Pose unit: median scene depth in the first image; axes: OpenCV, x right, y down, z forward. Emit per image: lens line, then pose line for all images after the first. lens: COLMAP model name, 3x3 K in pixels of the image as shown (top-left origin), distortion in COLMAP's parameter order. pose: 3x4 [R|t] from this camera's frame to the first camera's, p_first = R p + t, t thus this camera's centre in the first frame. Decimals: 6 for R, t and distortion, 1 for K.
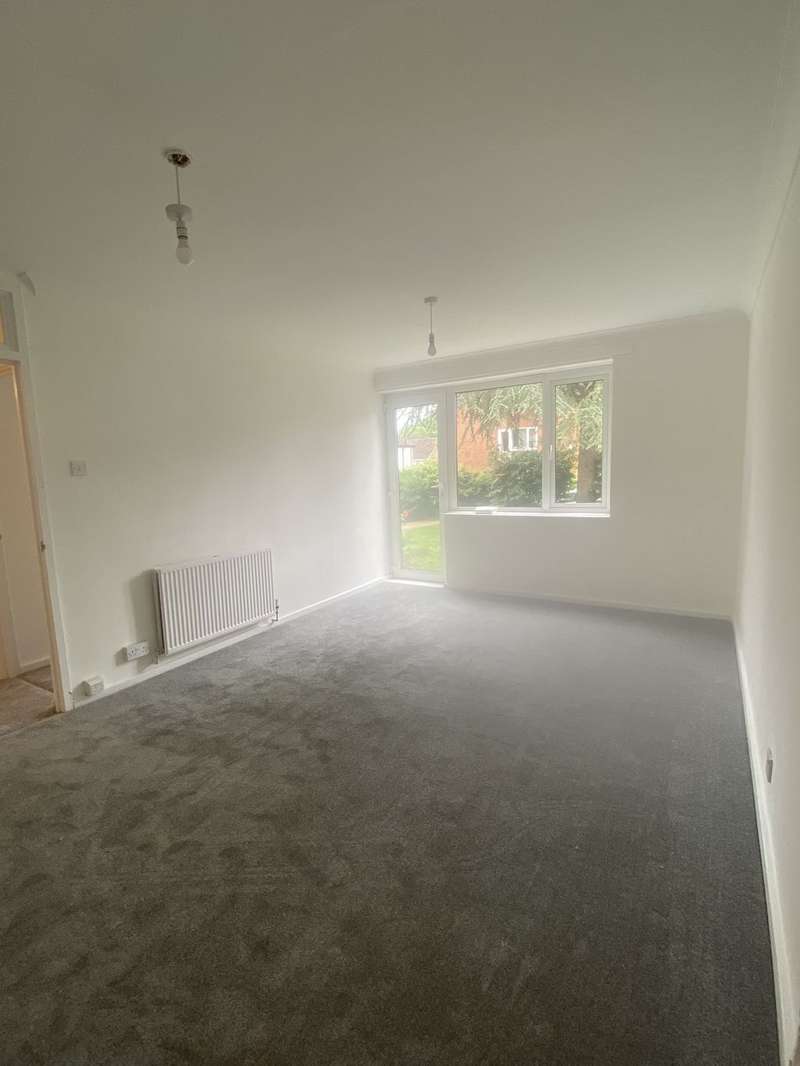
lens RADIAL K [[493.1, 0, 401.0], [0, 493.1, 529.6], [0, 0, 1]] dist [-0.001843, -0.000103]
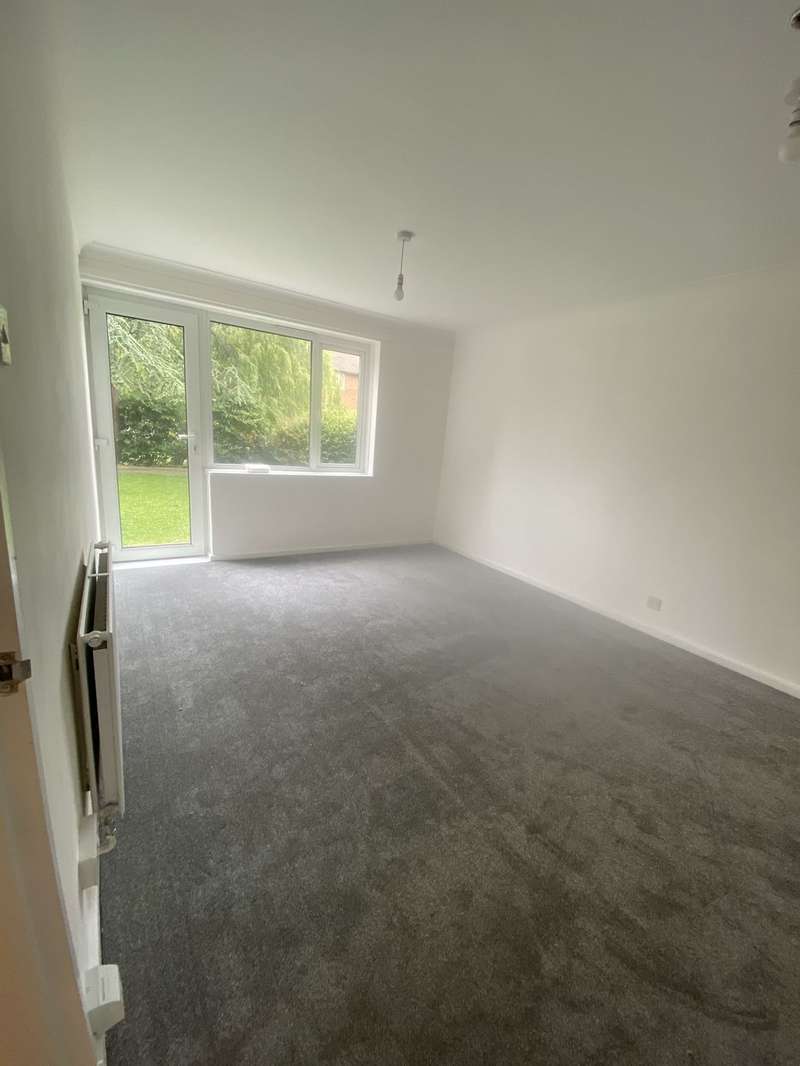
lens RADIAL K [[428.2, 0, 399.9], [0, 428.2, 536.6], [0, 0, 1]] dist [0.006115, -0.007668]
pose [[0.420815, -0.145016, 0.895481, -0.501770], [0.020457, 0.988406, 0.150451, -0.033209], [-0.906916, -0.044993, 0.418902, 0.469257]]
